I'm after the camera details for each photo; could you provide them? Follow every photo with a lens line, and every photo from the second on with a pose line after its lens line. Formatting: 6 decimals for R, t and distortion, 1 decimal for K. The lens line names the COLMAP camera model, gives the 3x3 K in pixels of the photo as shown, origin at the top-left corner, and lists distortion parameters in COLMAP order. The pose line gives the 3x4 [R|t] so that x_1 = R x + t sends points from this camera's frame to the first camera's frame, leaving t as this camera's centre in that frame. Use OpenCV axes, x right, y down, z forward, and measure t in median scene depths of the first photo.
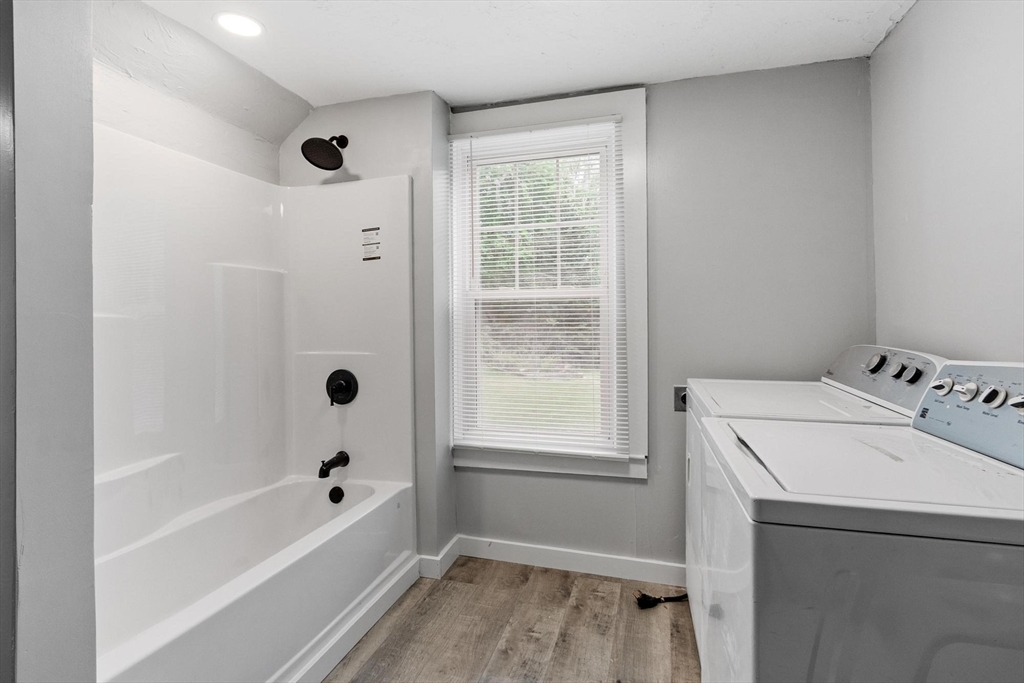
lens RADIAL K [[504.1, 0, 516.5], [0, 504.1, 323.4], [0, 0, 1]] dist [-0.001274, 0.000980]
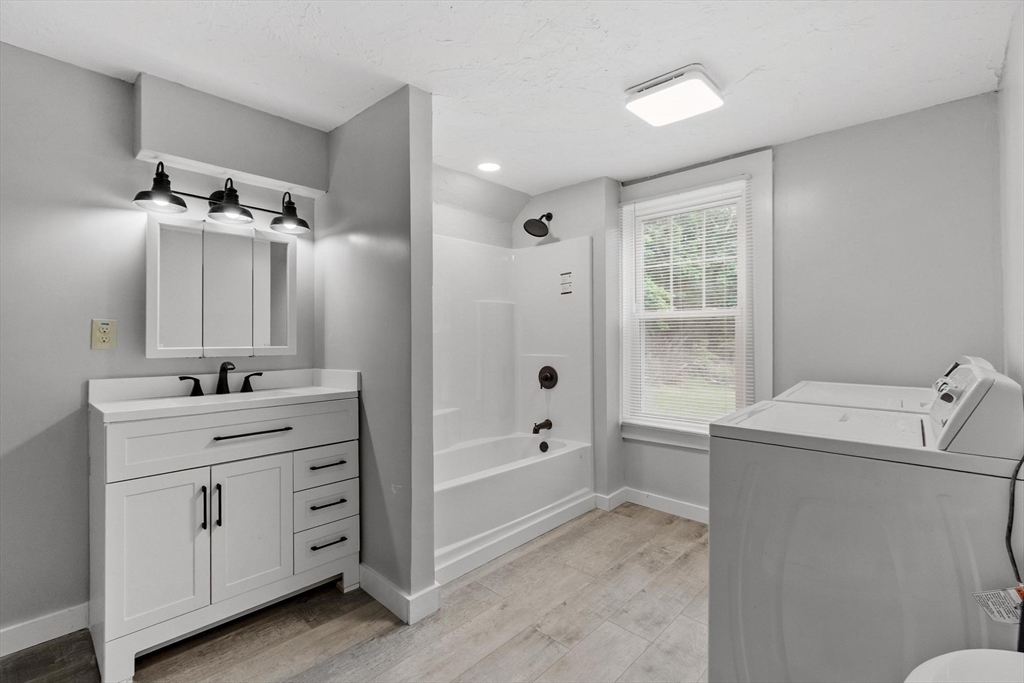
lens RADIAL K [[450.2, 0, 511.6], [0, 450.2, 338.0], [0, 0, 1]] dist [-0.002086, 0.001022]
pose [[0.894785, 0.004196, -0.446477, 0.169338], [-0.002993, 0.999990, 0.003399, 0.001818], [0.446487, -0.001705, 0.894789, -0.280219]]
